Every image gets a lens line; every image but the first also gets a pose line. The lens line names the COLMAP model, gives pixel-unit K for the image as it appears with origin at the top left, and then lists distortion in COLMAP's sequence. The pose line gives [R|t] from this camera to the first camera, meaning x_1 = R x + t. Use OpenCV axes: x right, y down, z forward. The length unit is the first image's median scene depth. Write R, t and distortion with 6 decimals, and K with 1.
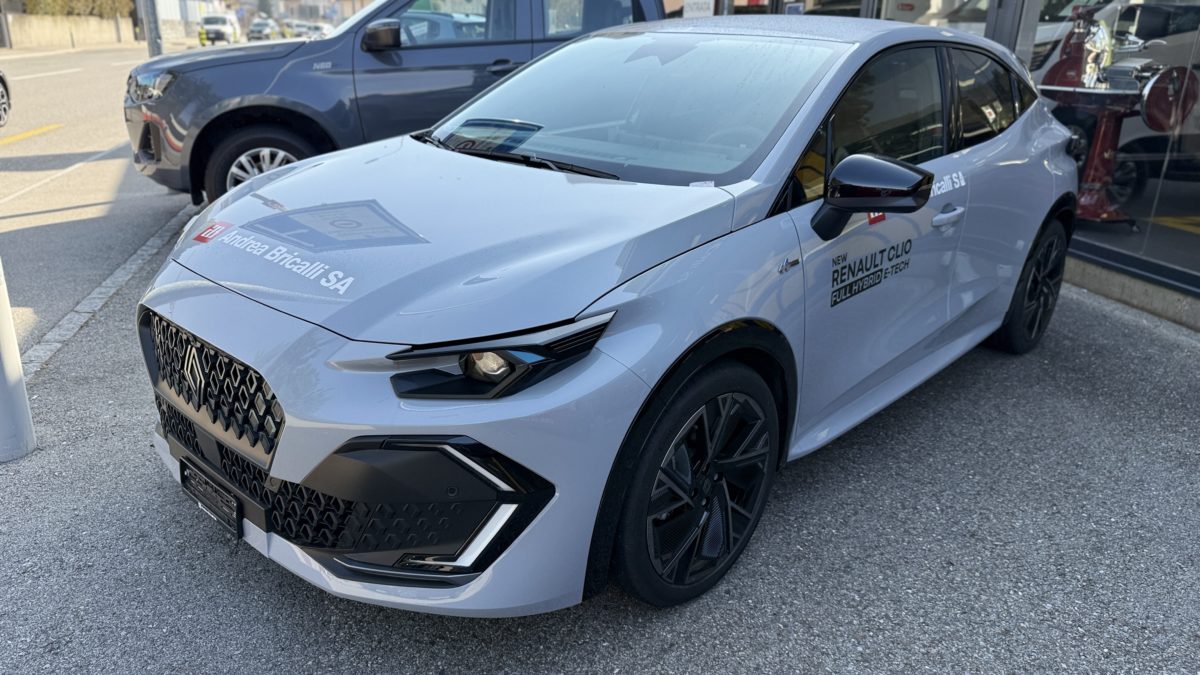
lens RADIAL K [[824.4, 0, 600.0], [0, 824.4, 337.5], [0, 0, 1]] dist [0.005786, 0.000466]
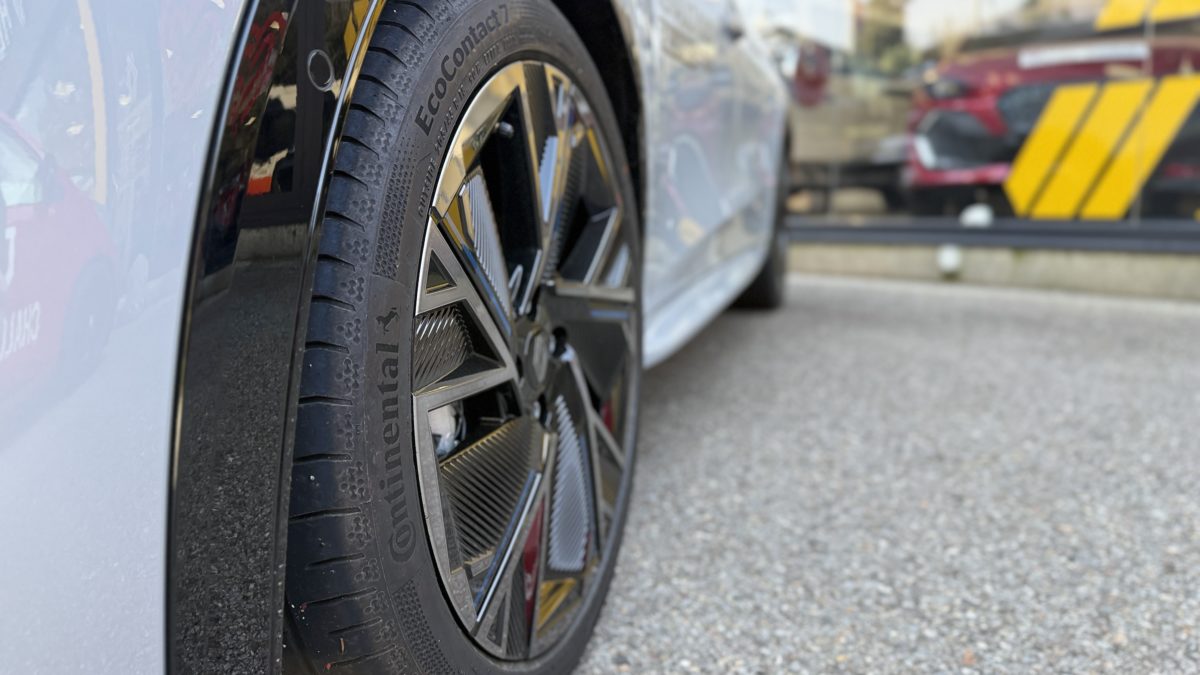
lens RADIAL K [[824.4, 0, 600.0], [0, 824.4, 337.5], [0, 0, 1]] dist [0.005786, 0.000466]
pose [[0.891011, -0.113752, 0.439500, -0.002848], [0.192237, 0.971559, -0.138269, 0.227797], [-0.411272, 0.207687, 0.887537, 0.674714]]
